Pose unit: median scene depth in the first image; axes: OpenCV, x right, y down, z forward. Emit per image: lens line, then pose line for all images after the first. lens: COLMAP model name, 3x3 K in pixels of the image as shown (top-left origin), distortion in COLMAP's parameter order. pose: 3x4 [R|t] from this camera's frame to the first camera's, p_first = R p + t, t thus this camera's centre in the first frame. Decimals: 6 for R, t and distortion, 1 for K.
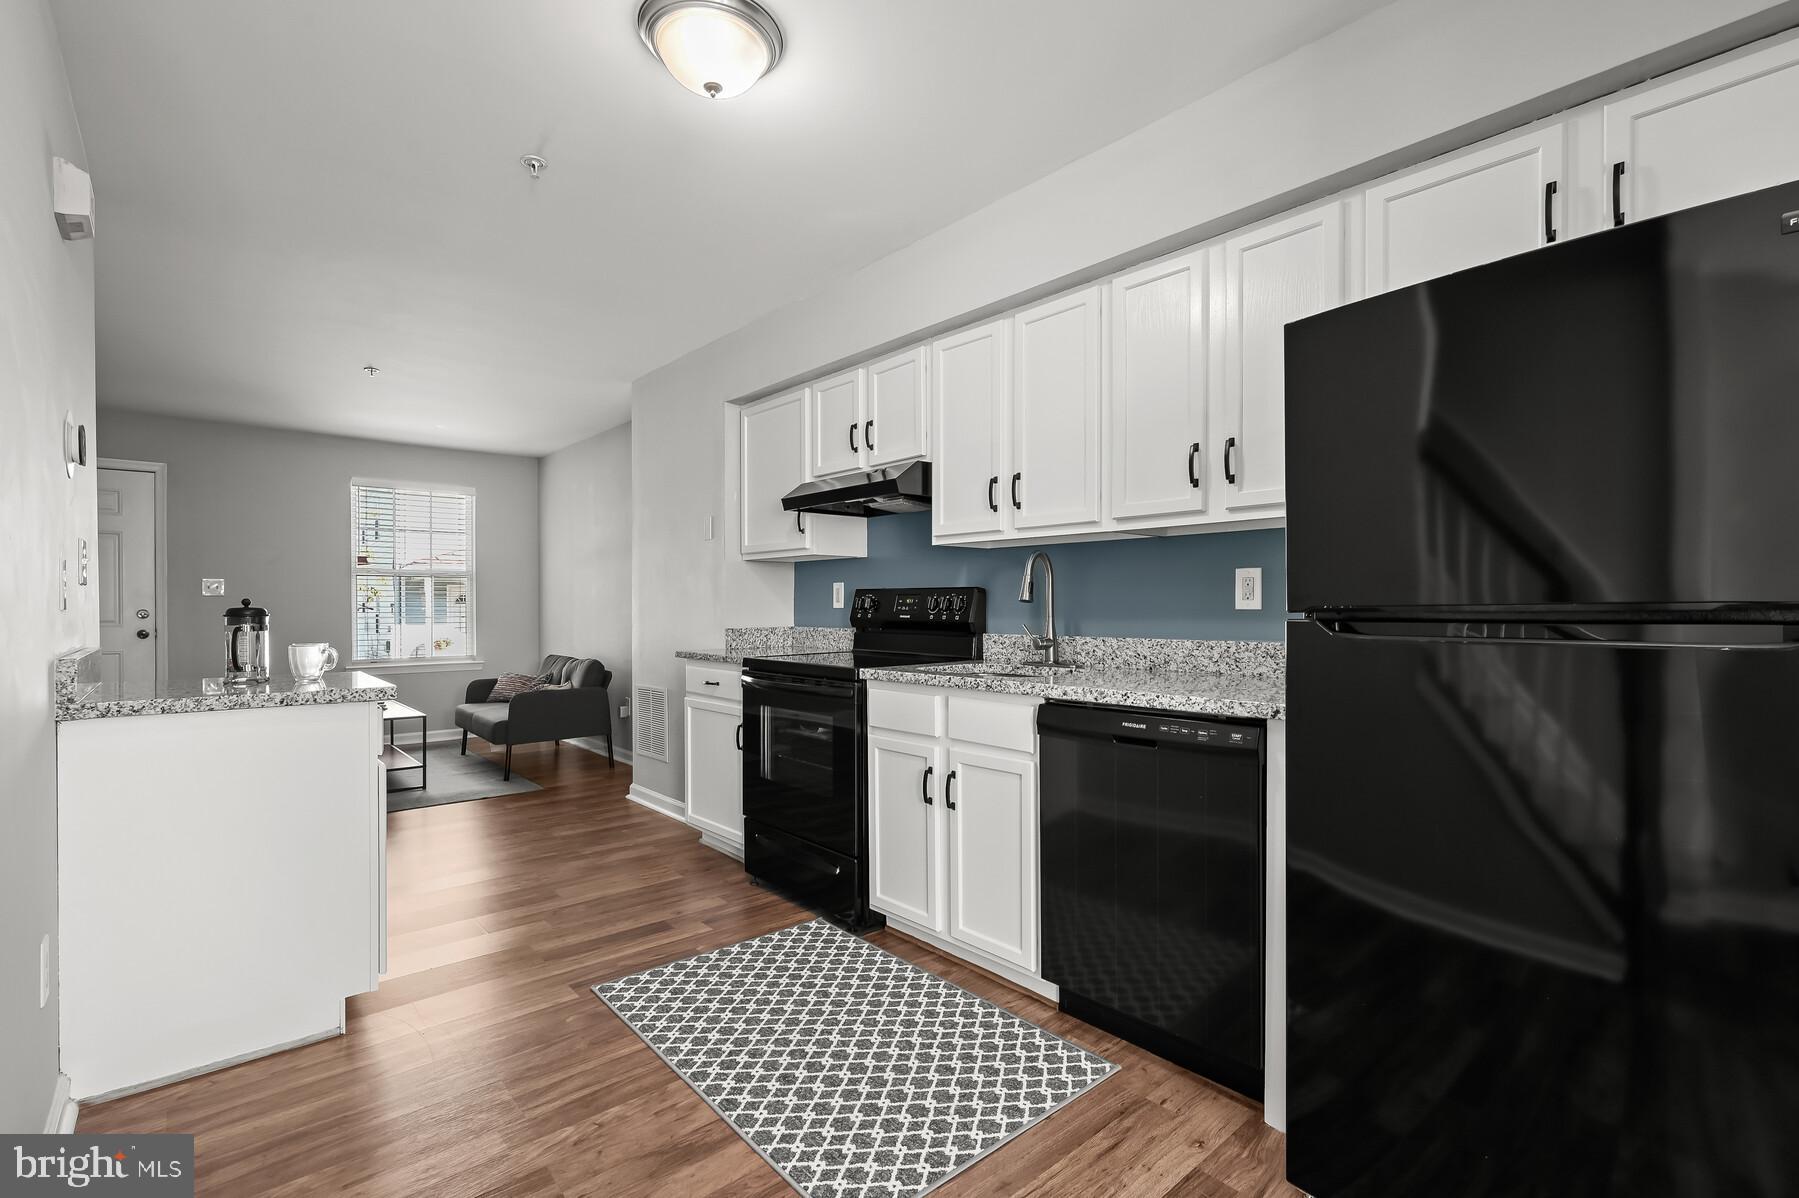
lens RADIAL K [[812.3, 0, 904.9], [0, 812.3, 609.3], [0, 0, 1]] dist [-0.000957, -0.000095]
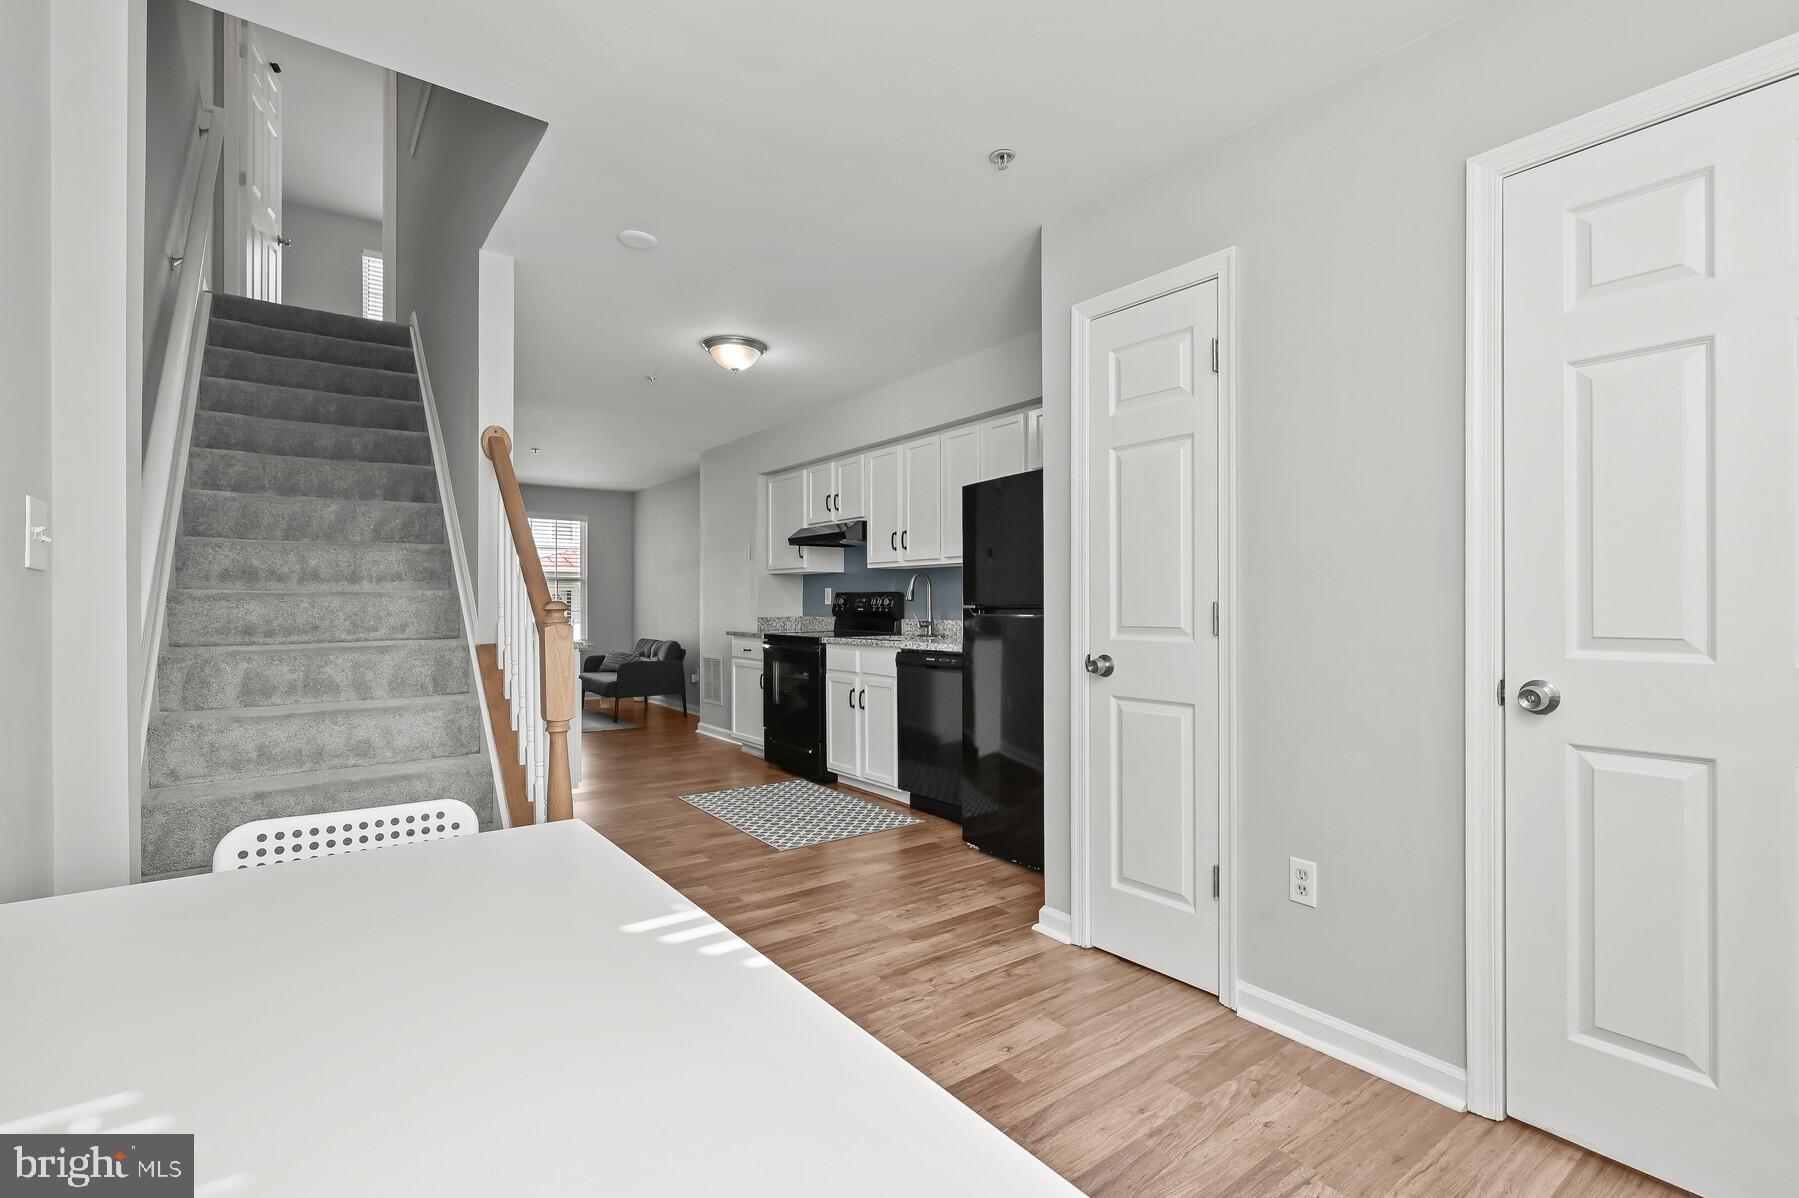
lens RADIAL K [[821.5, 0, 899.9], [0, 821.5, 597.1], [0, 0, 1]] dist [-0.000743, -0.000201]
pose [[0.996338, 0.000126, -0.085505, 0.268749], [-0.001207, 0.999920, -0.012599, 0.005702], [0.085497, 0.012656, 0.996258, -0.795865]]
